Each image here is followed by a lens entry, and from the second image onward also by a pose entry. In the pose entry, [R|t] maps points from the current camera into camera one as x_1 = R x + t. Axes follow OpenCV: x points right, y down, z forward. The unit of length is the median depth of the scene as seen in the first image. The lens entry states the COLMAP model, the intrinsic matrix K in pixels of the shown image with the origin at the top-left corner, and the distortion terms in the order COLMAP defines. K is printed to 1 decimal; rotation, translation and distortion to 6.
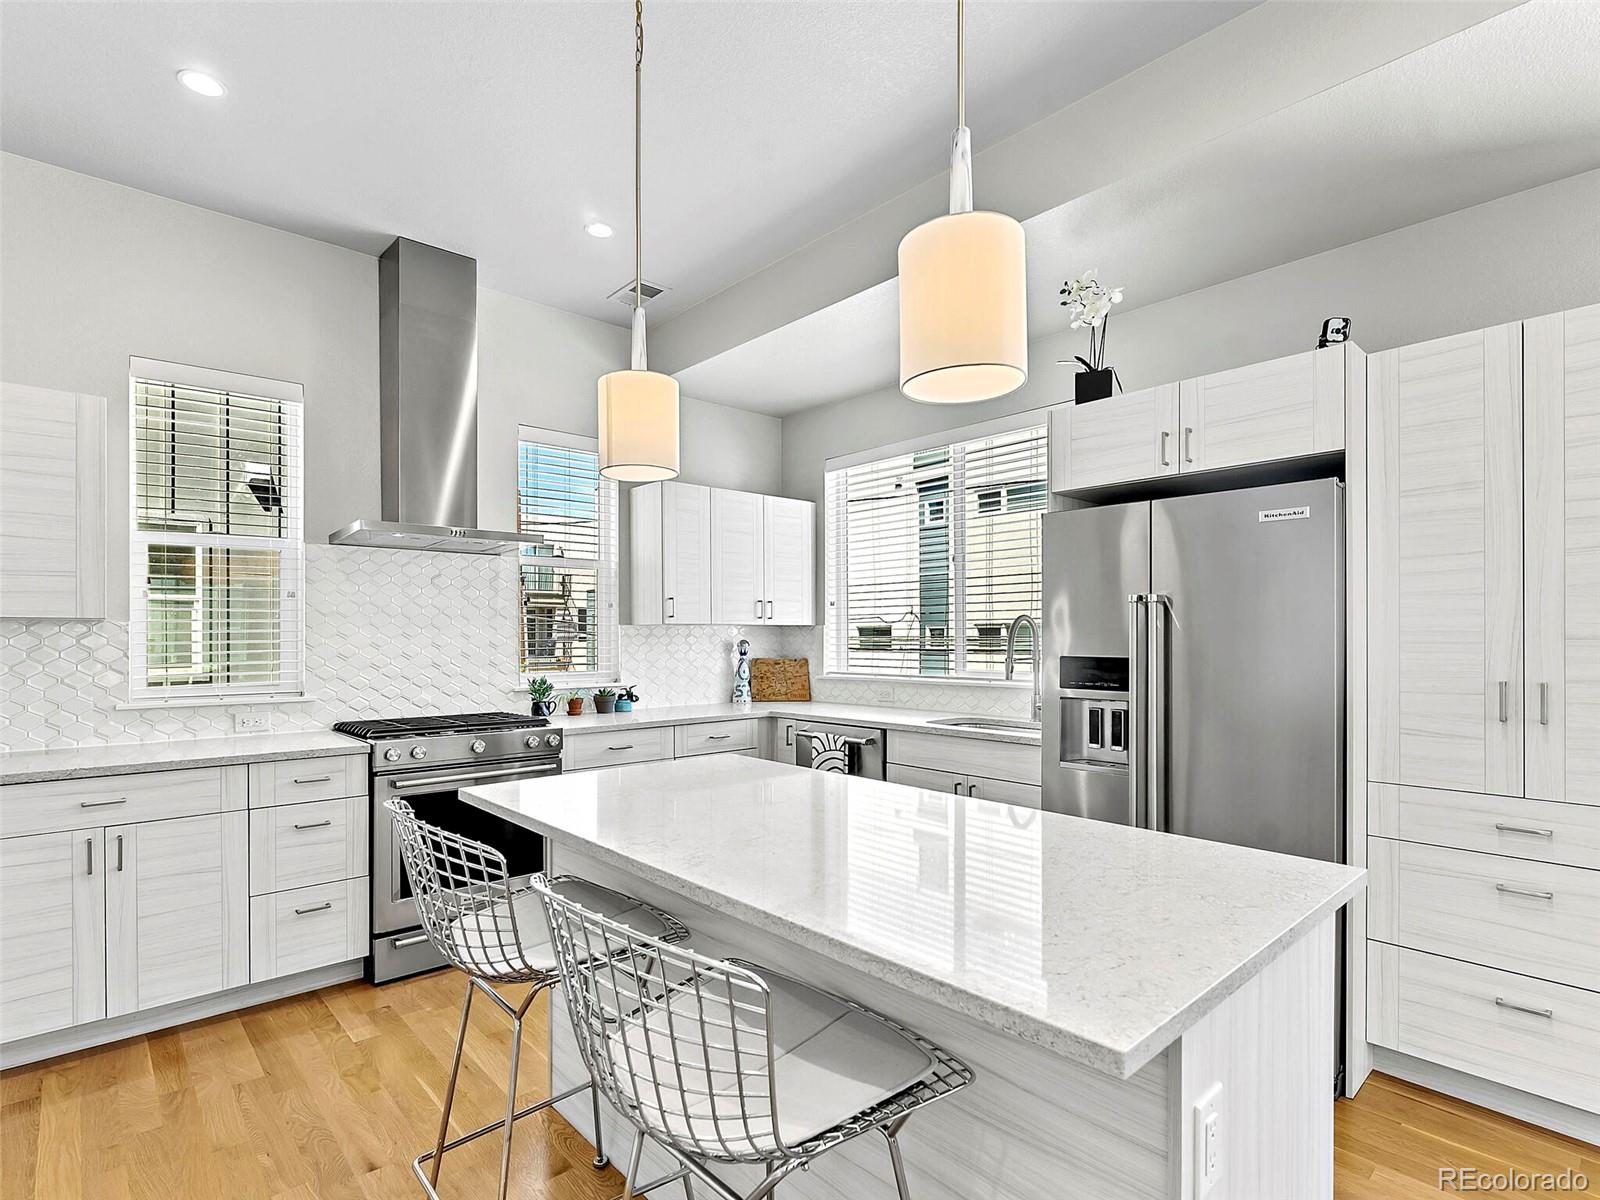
lens RADIAL K [[821.3, 0, 800.8], [0, 821.3, 634.0], [0, 0, 1]] dist [-0.002287, 0.000296]
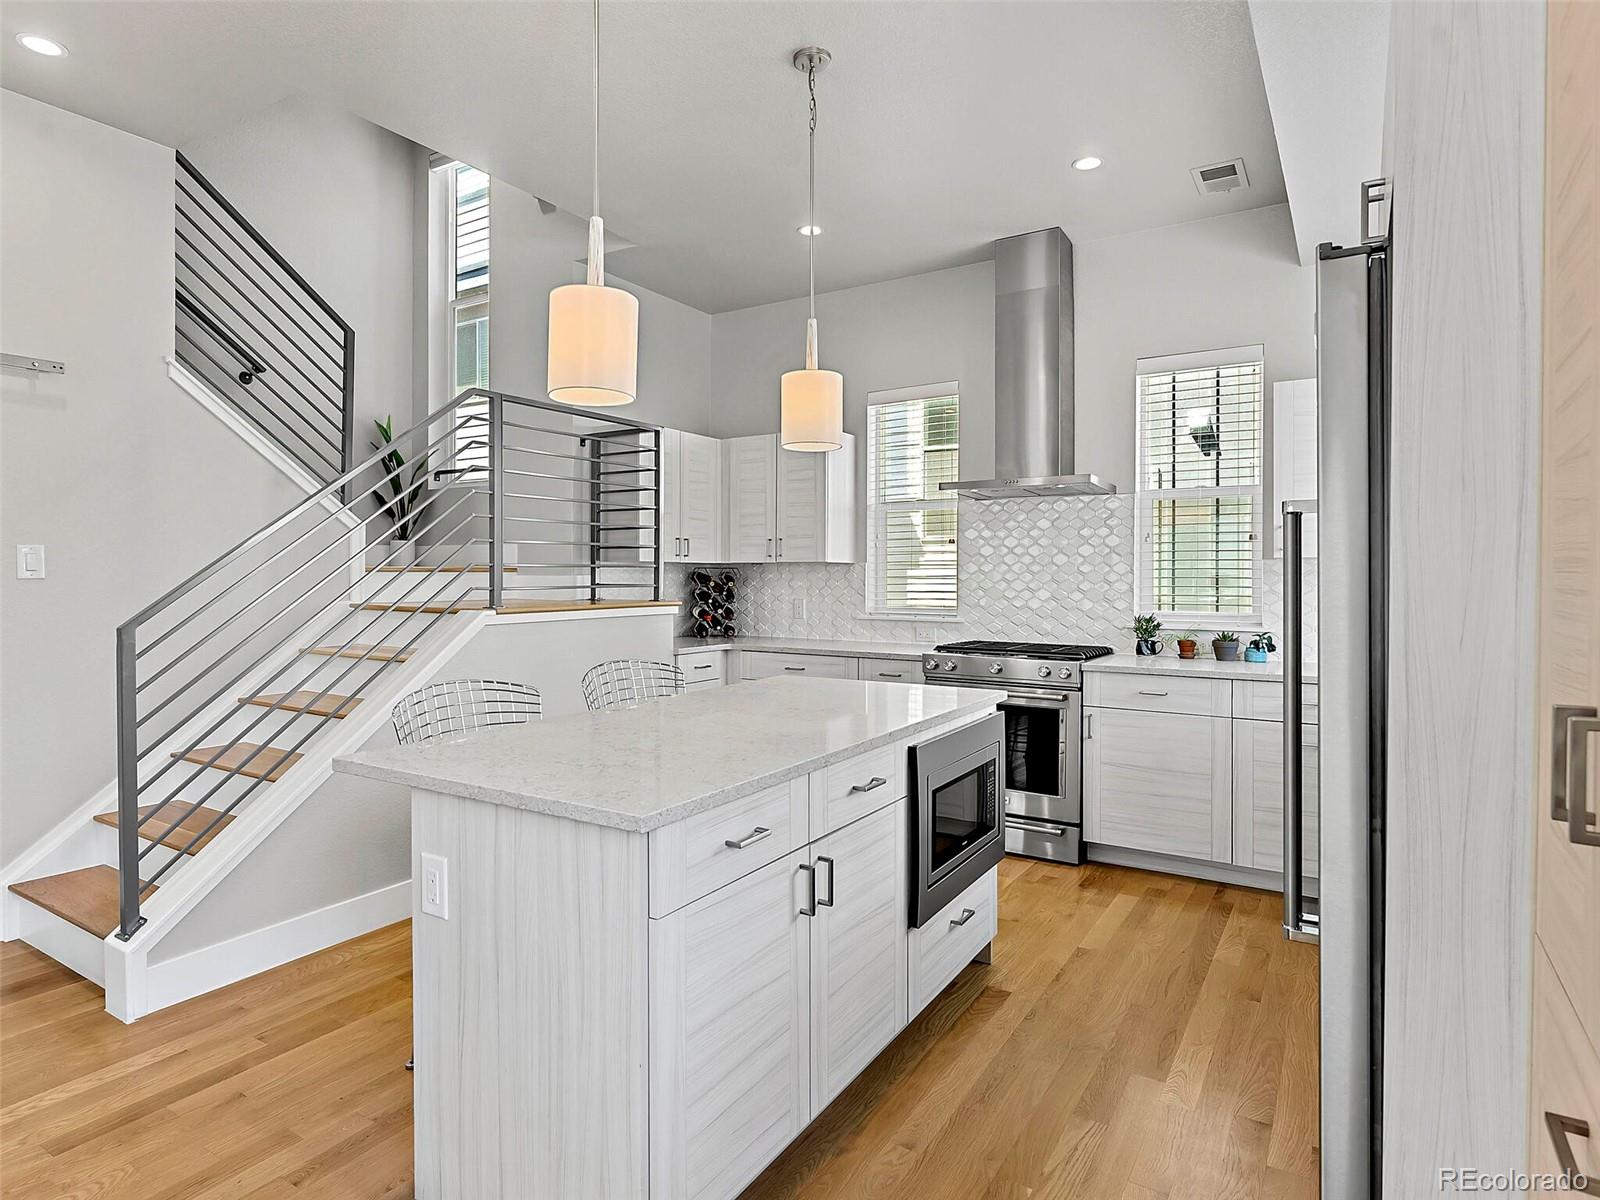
lens RADIAL K [[877.5, 0, 801.3], [0, 877.5, 586.9], [0, 0, 1]] dist [0.014139, 0.004394]
pose [[0.263311, 0.016613, -0.964568, 0.649192], [0.000840, 0.999847, 0.017450, 0.000790], [0.964711, -0.005405, 0.263257, 0.368354]]
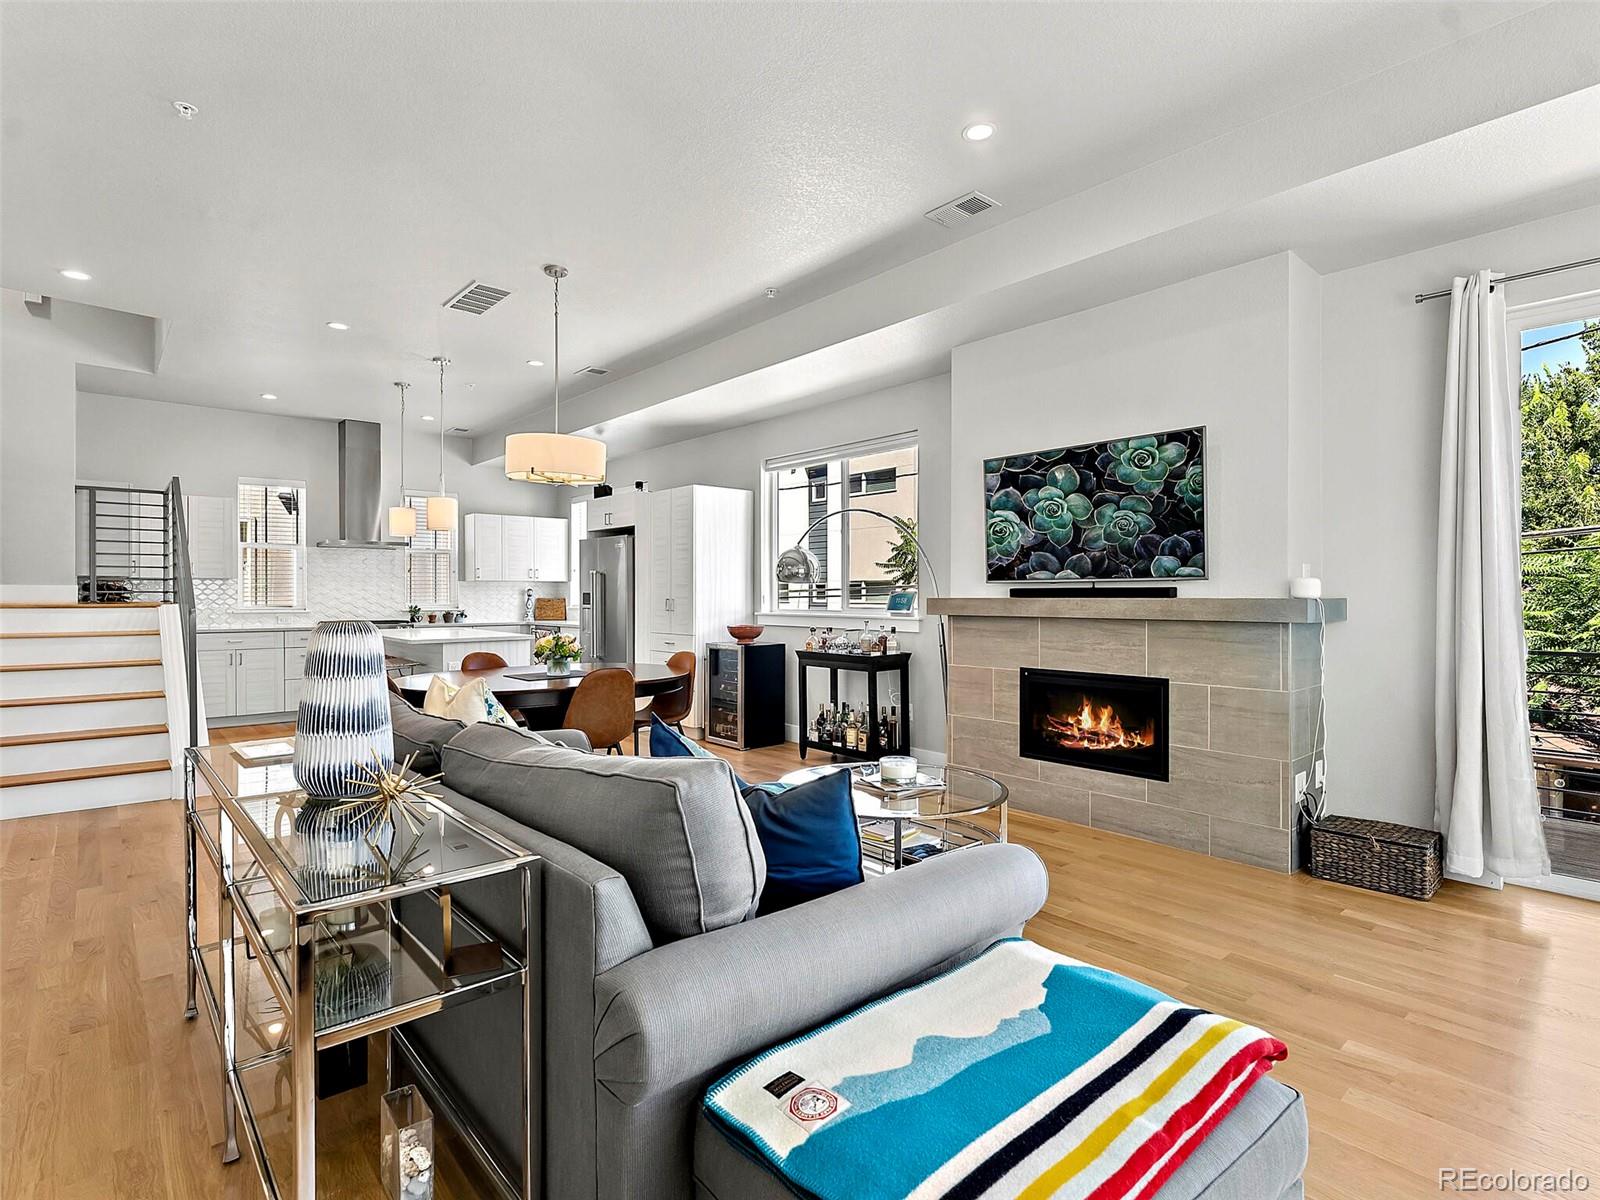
lens RADIAL K [[821.3, 0, 825.1], [0, 821.3, 594.1], [0, 0, 1]] dist [-0.002287, 0.000296]
pose [[0.999994, 0.002452, 0.002318, 0.873570], [-0.002462, 0.999987, 0.004425, 0.013076], [-0.002307, -0.004430, 0.999988, -1.352993]]
